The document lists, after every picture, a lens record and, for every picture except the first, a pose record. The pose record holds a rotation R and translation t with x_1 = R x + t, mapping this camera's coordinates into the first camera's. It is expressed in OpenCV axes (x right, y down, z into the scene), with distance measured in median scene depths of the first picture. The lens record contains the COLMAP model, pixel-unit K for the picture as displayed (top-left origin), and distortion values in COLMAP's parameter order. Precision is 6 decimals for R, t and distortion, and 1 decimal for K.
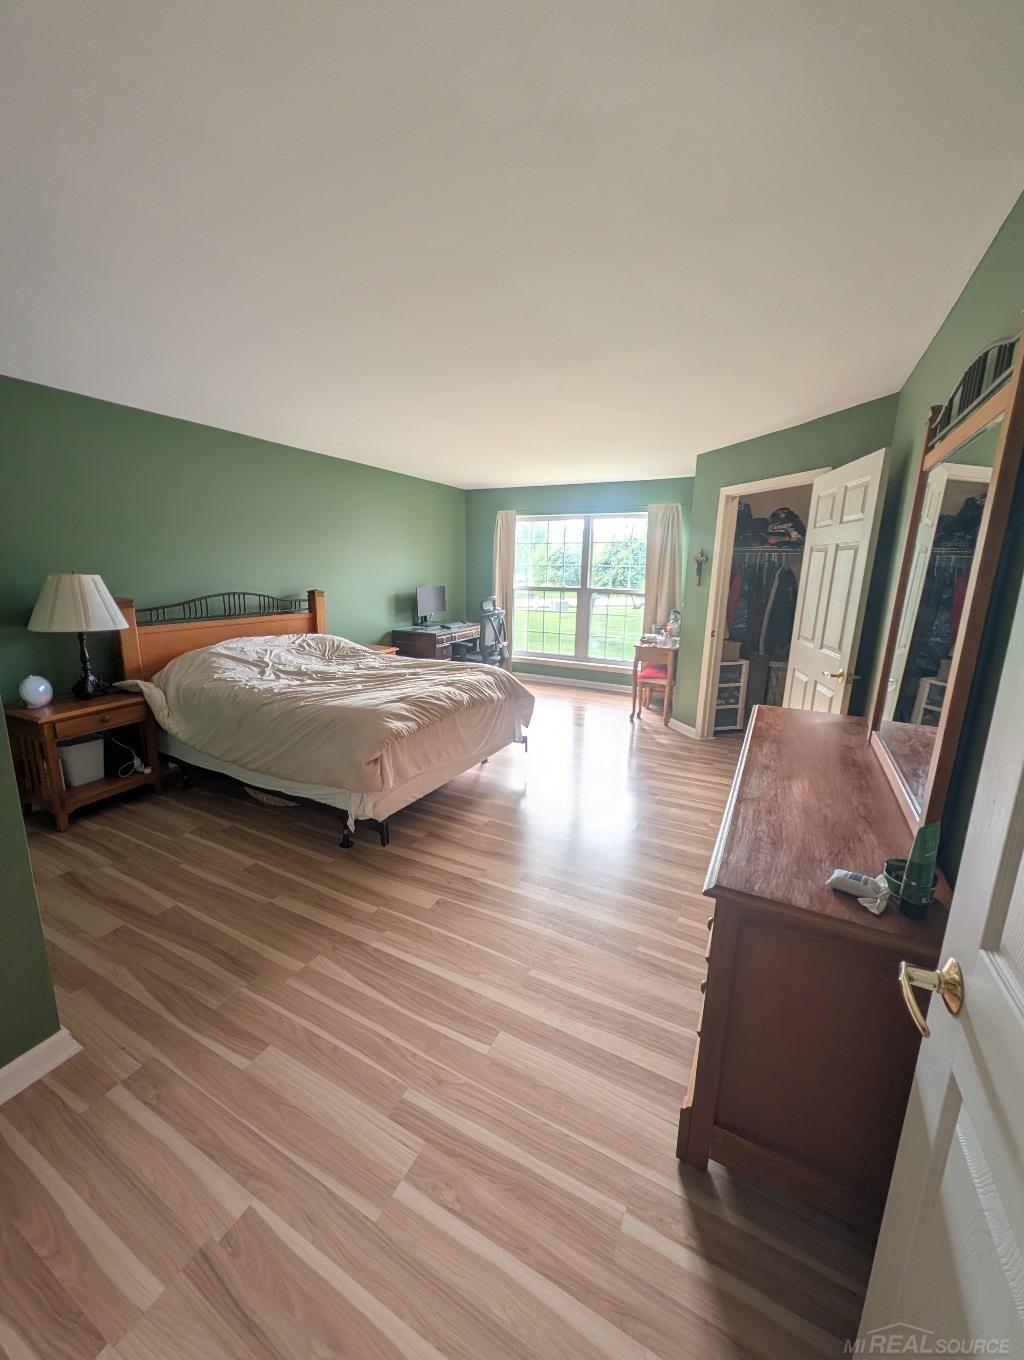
lens RADIAL K [[524.4, 0, 509.5], [0, 524.4, 683.2], [0, 0, 1]] dist [0.001896, -0.000097]
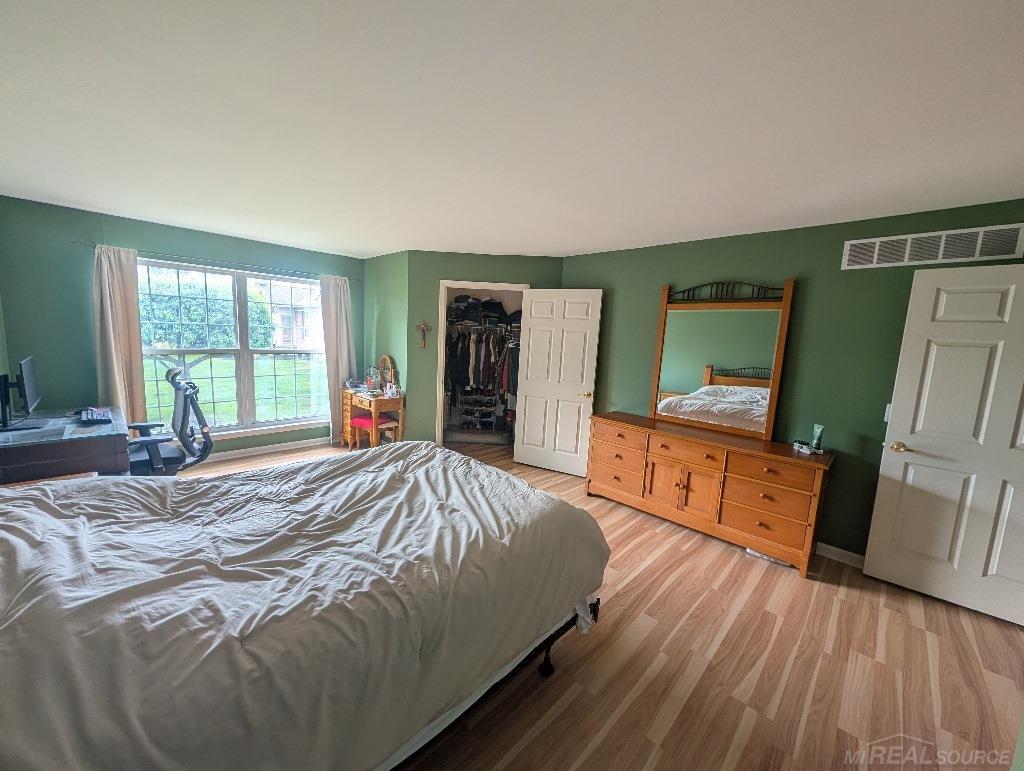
lens RADIAL K [[394.9, 0, 512.9], [0, 394.9, 385.2], [0, 0, 1]] dist [0.001896, -0.000097]
pose [[0.281576, -0.126535, 0.951159, -0.981910], [0.167714, 0.982498, 0.081055, -0.238771], [-0.944768, 0.136700, 0.297870, 0.877132]]
